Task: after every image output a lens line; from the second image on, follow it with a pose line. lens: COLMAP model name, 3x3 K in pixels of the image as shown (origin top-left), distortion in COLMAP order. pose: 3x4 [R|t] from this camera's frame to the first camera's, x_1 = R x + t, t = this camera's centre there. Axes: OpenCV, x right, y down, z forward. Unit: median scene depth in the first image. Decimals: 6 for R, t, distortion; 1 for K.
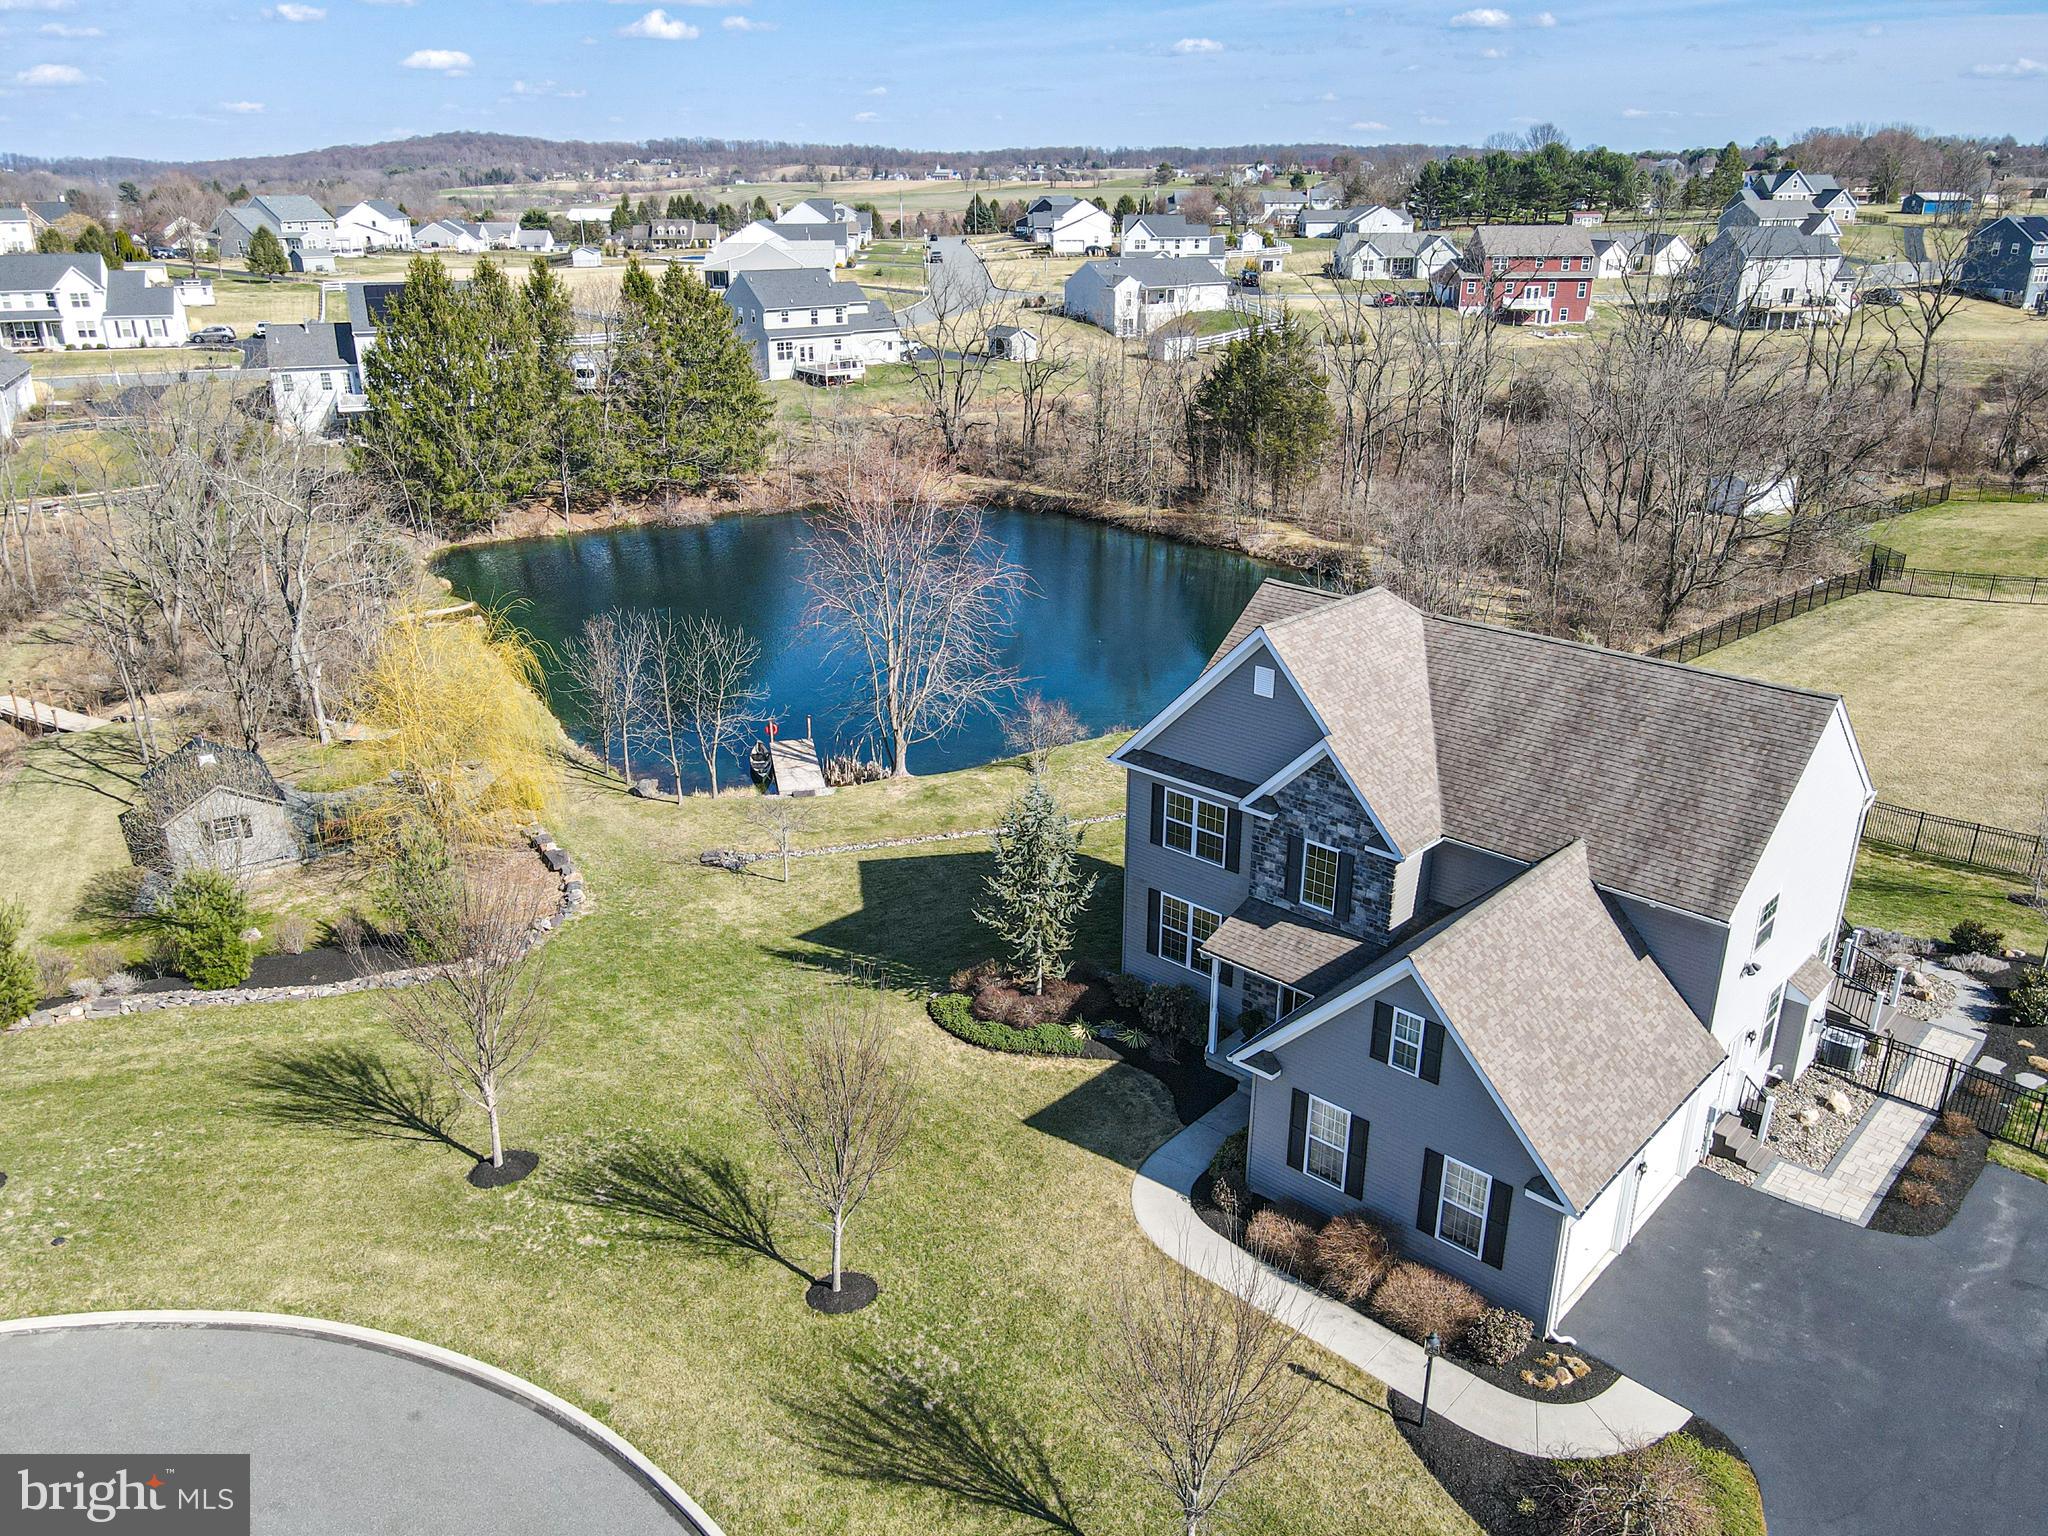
lens RADIAL K [[1493.2, 0, 1013.8], [0, 1493.2, 765.9], [0, 0, 1]] dist [-0.002884, 0.004653]
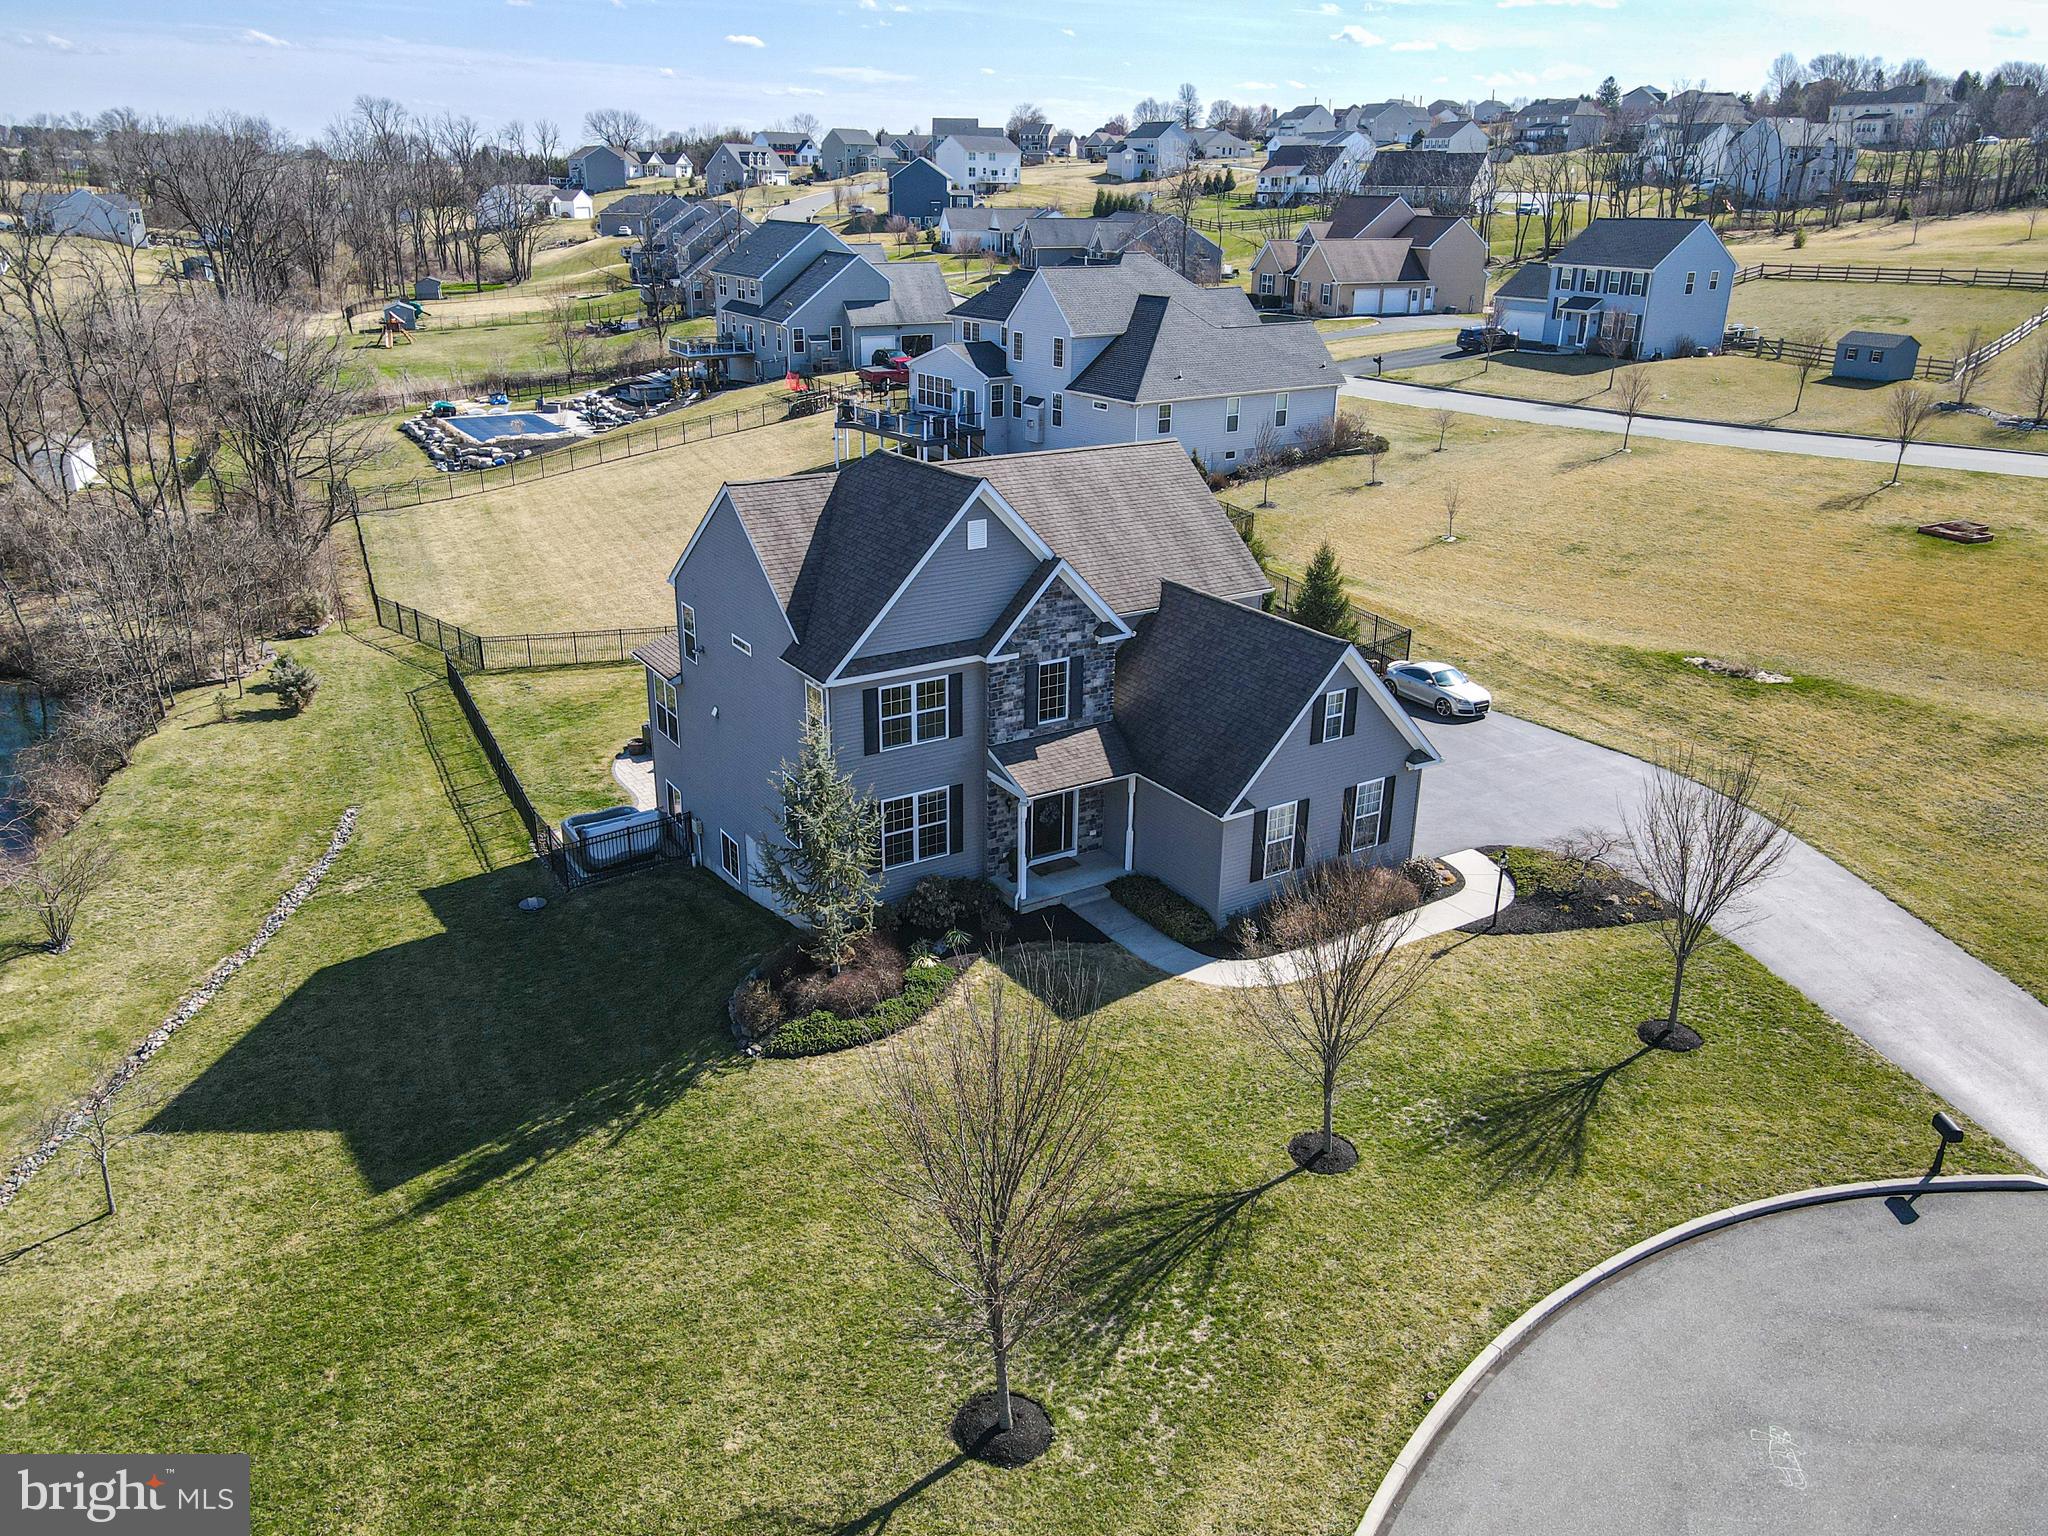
lens RADIAL K [[1493.2, 0, 1013.8], [0, 1493.2, 765.9], [0, 0, 1]] dist [-0.002884, 0.004653]
pose [[0.244822, -0.350145, 0.904136, -0.818233], [0.341341, 0.903940, 0.257641, -0.169617], [-0.907496, 0.245543, 0.340823, 0.666622]]
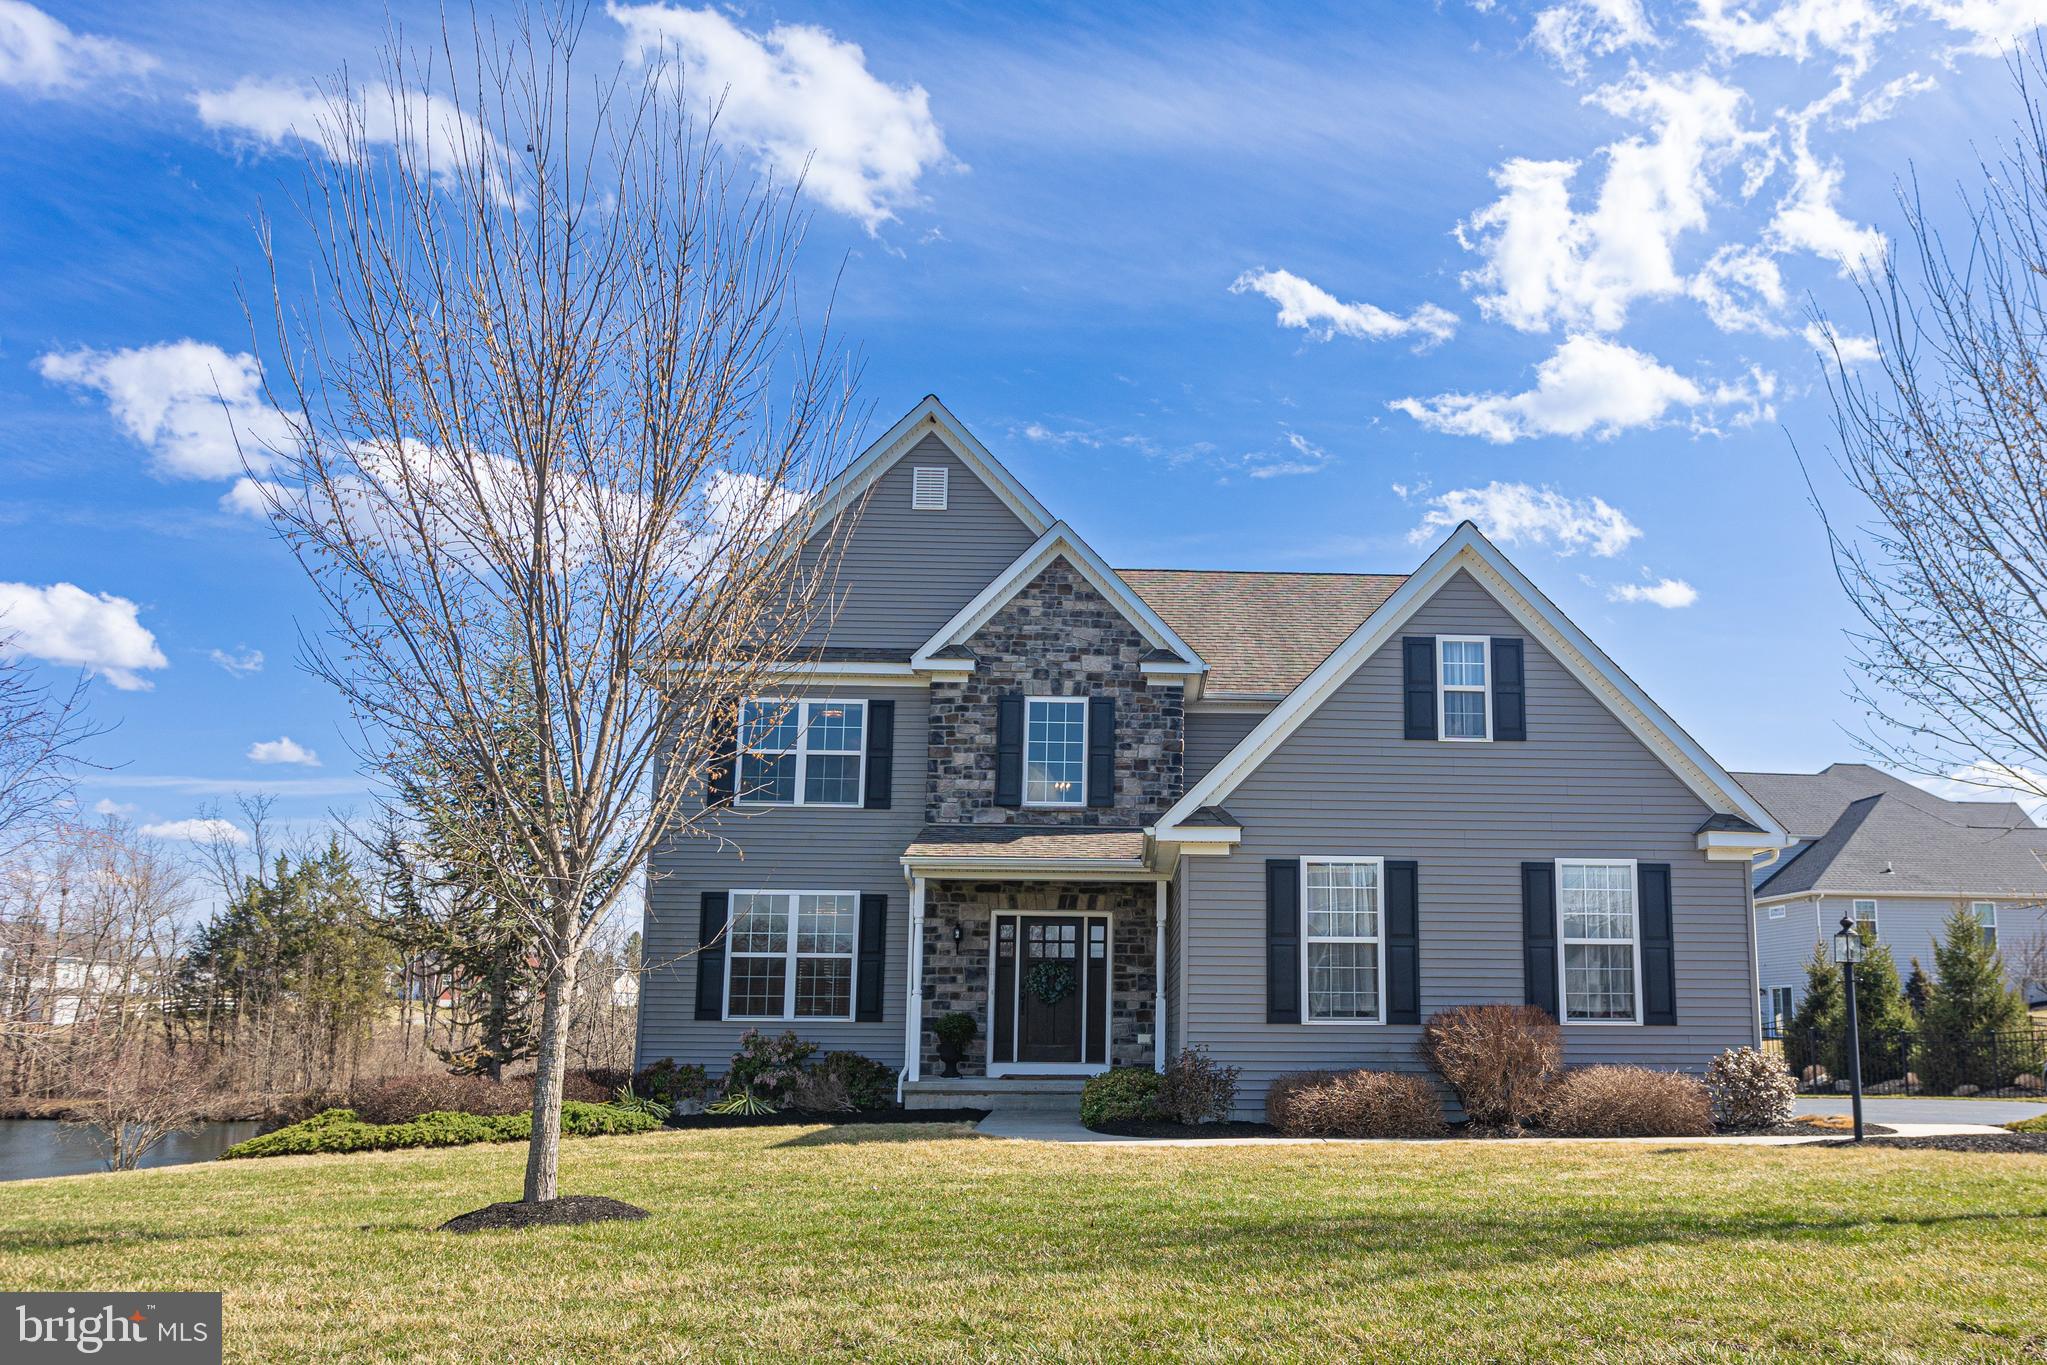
lens RADIAL K [[1467.8, 0, 1189.0], [0, 1467.8, 796.9], [0, 0, 1]] dist [-0.009941, -0.003903]
pose [[0.695741, 0.113202, 0.709316, -0.204534], [0.254044, 0.884898, -0.390406, 0.355725], [-0.671867, 0.451820, 0.586901, 0.598242]]
